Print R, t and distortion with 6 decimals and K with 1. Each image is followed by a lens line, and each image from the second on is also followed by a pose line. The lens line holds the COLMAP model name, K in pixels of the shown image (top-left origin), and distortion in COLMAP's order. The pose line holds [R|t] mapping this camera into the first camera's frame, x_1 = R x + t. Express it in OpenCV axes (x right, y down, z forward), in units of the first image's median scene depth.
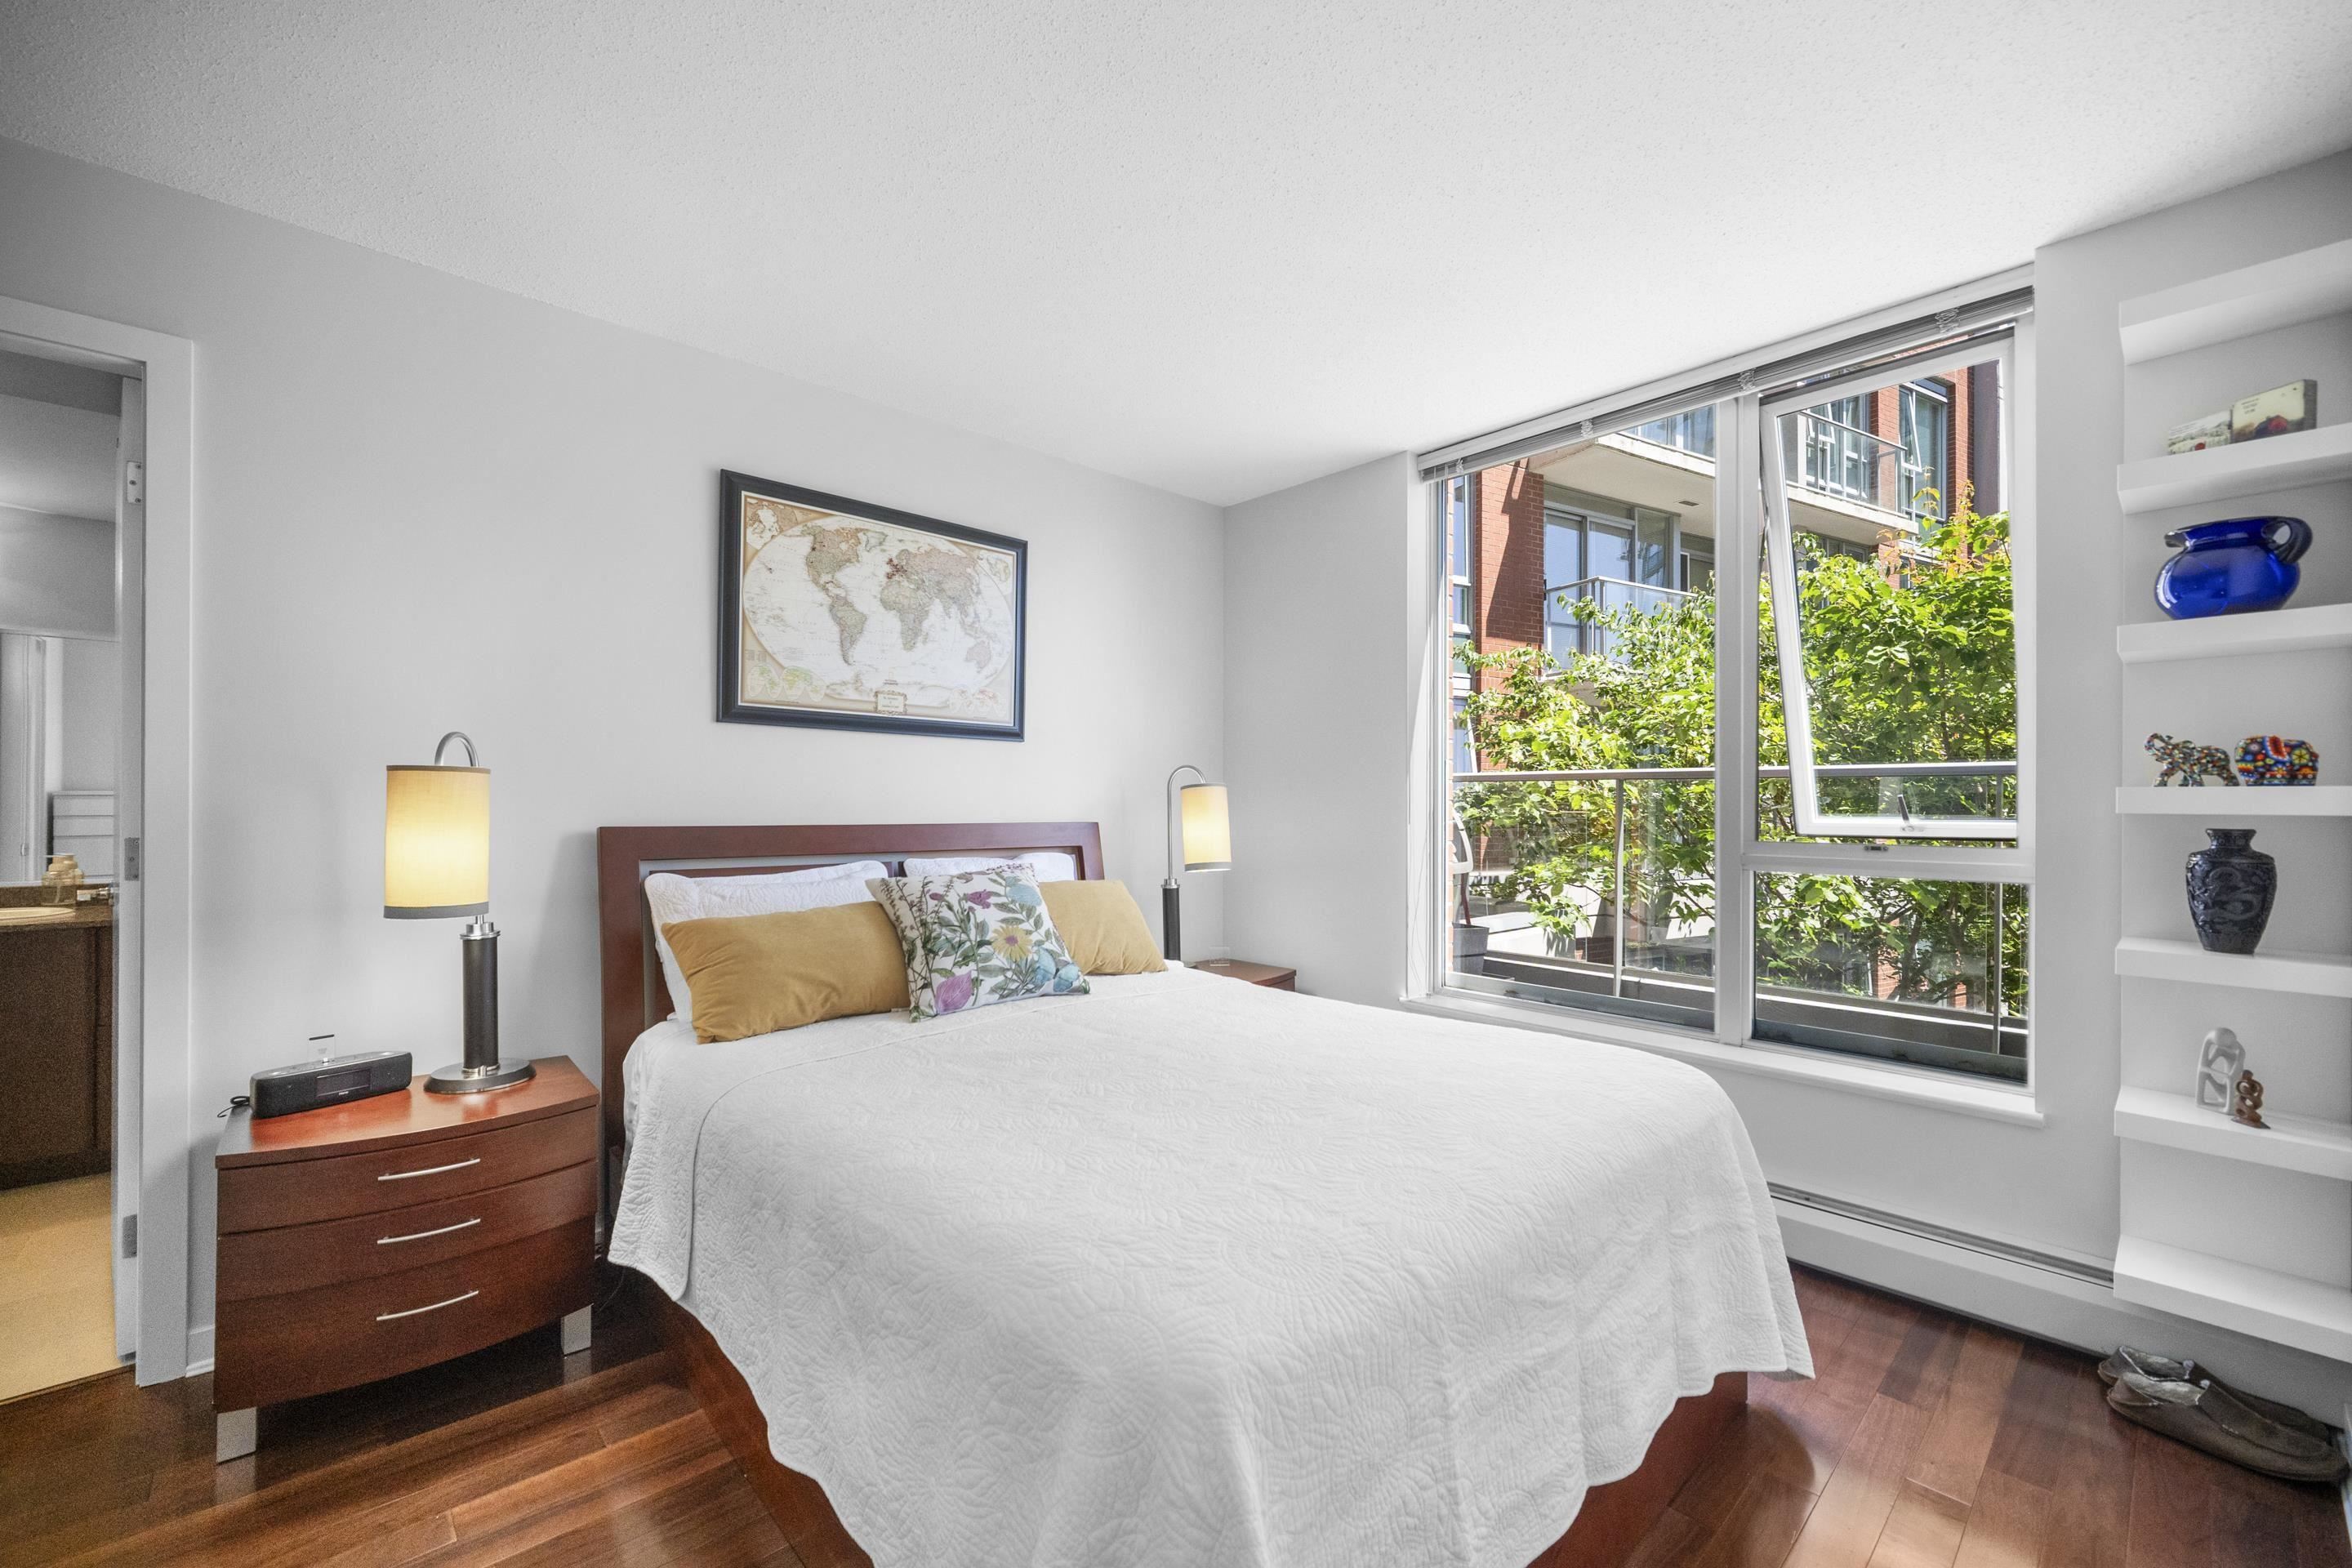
lens RADIAL K [[953.4, 0, 1175.7], [0, 953.4, 793.3], [0, 0, 1]] dist [0.000858, 0.000193]
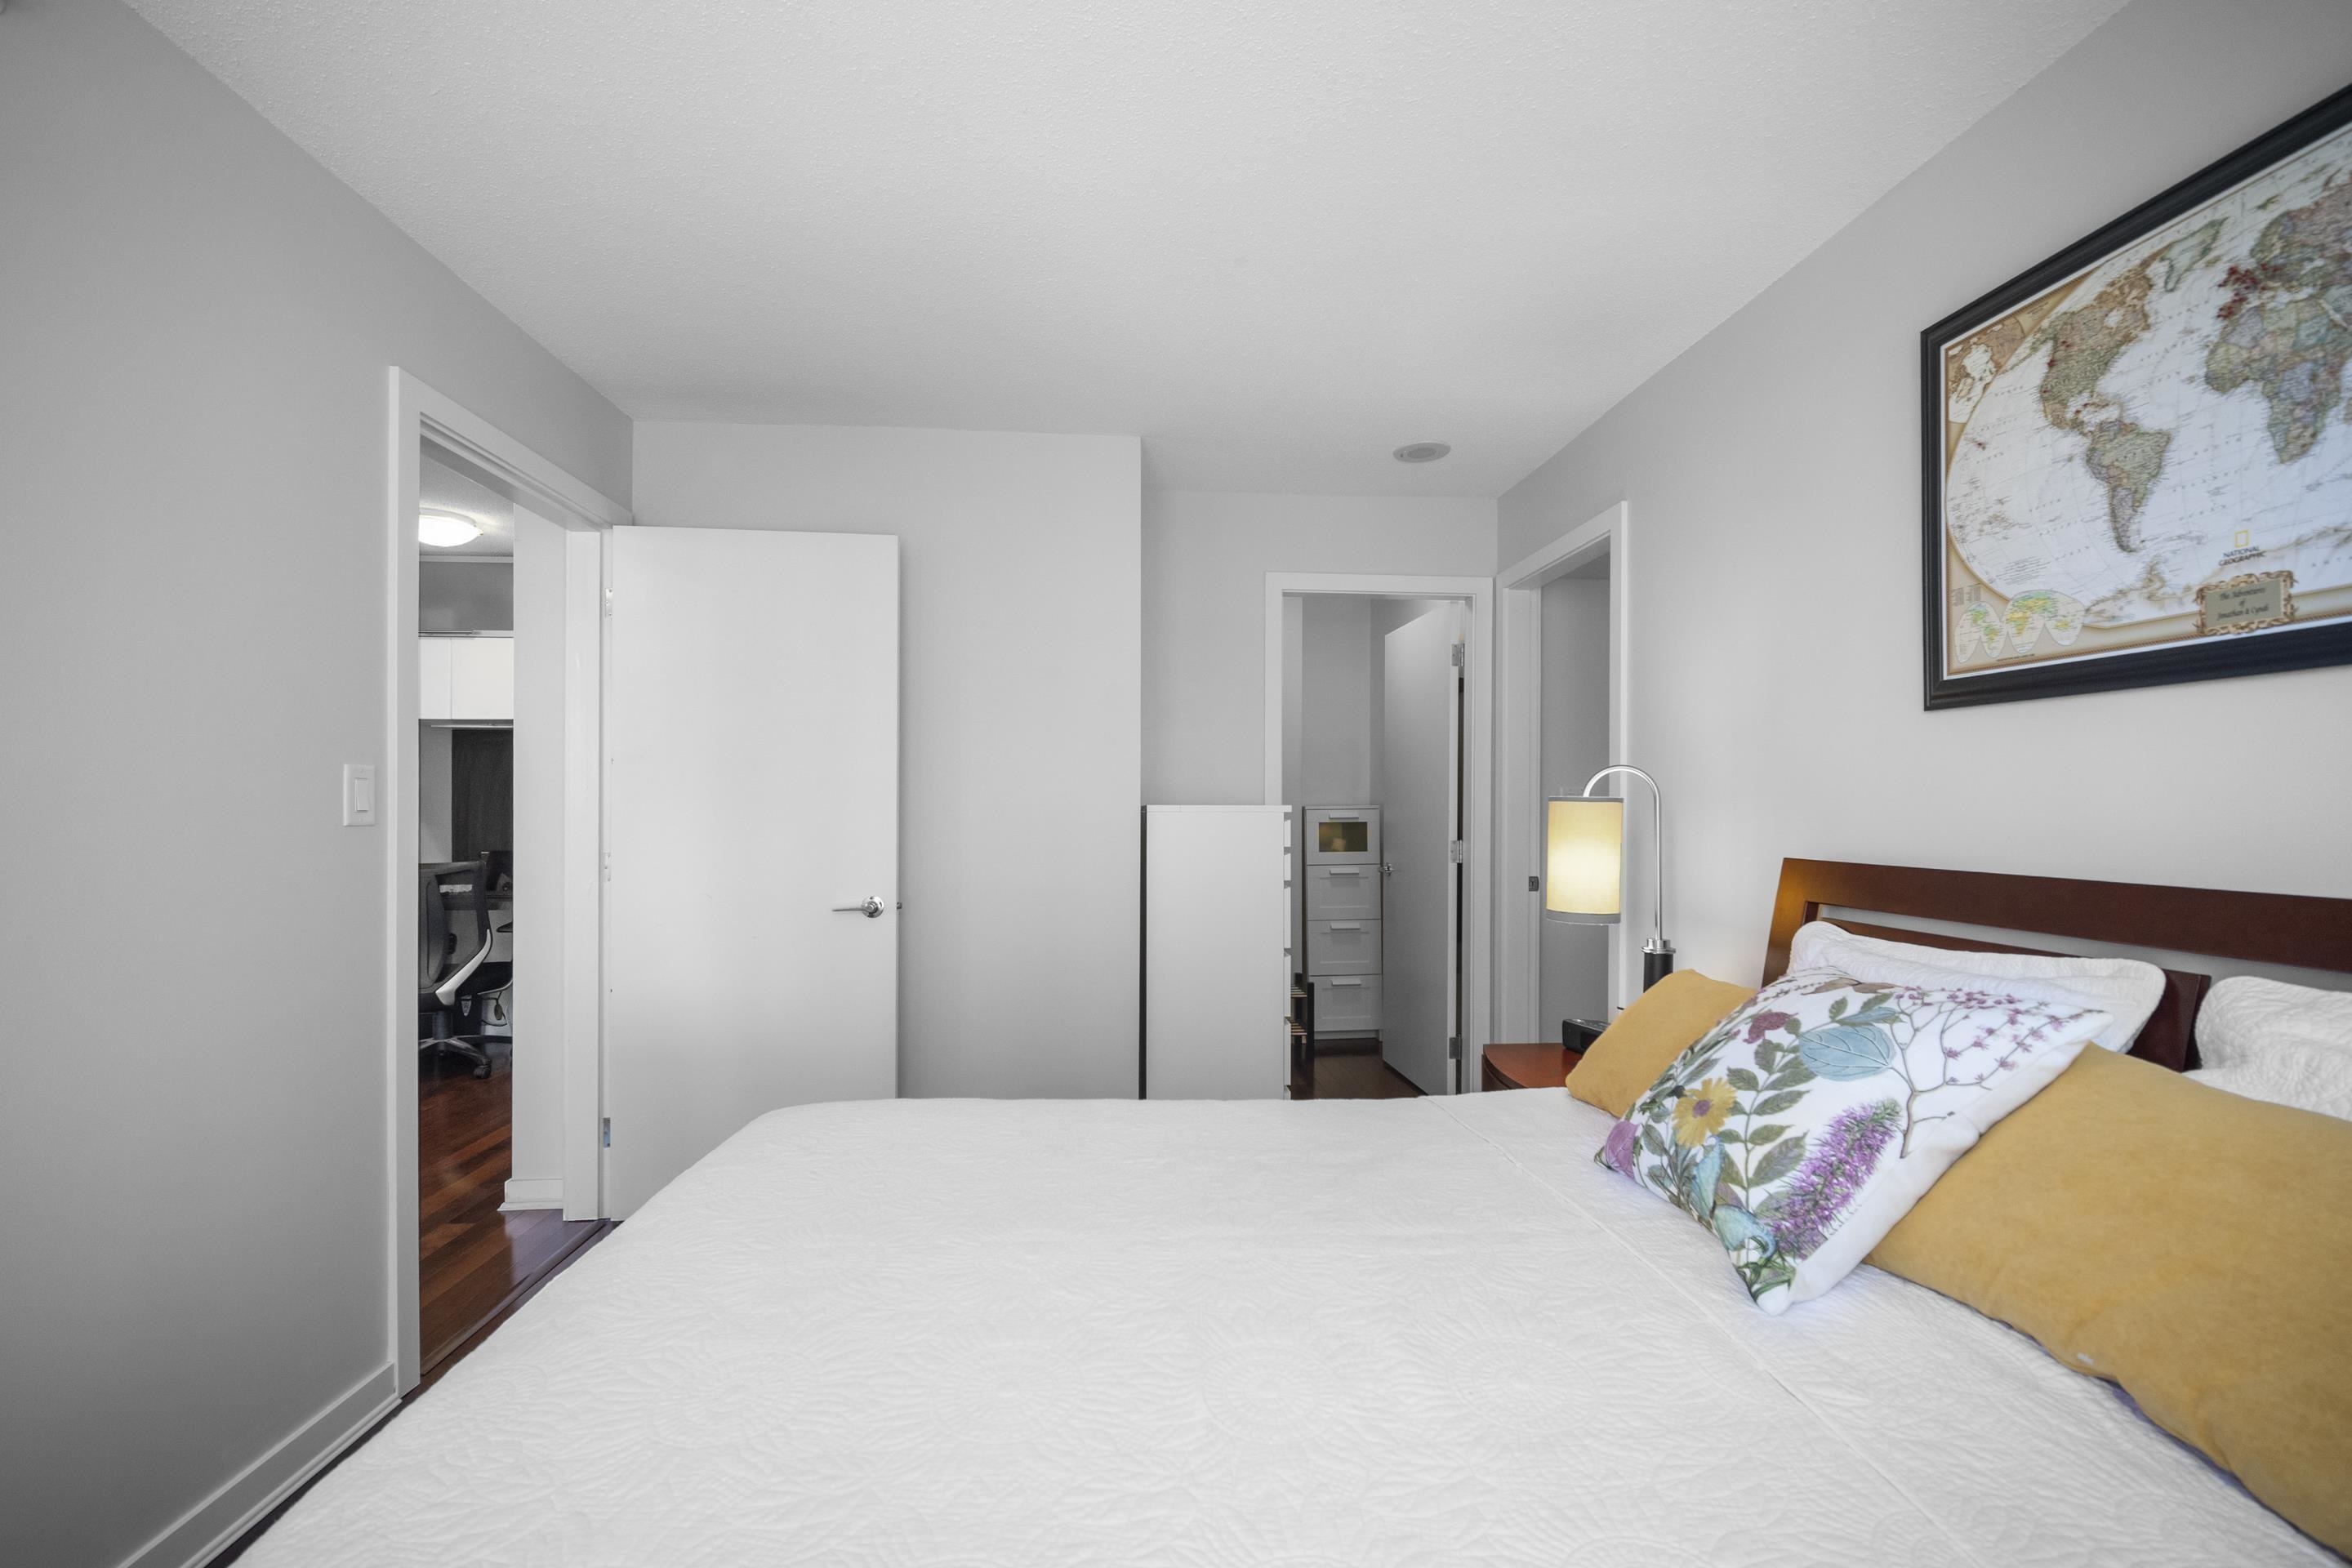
lens RADIAL K [[953.4, 0, 1174.4], [0, 953.4, 798.1], [0, 0, 1]] dist [0.000858, 0.000193]
pose [[-0.638677, -0.012637, -0.769371, 0.344406], [-0.002390, 0.999893, -0.014440, -0.002125], [0.769471, -0.007384, -0.638639, 0.951839]]
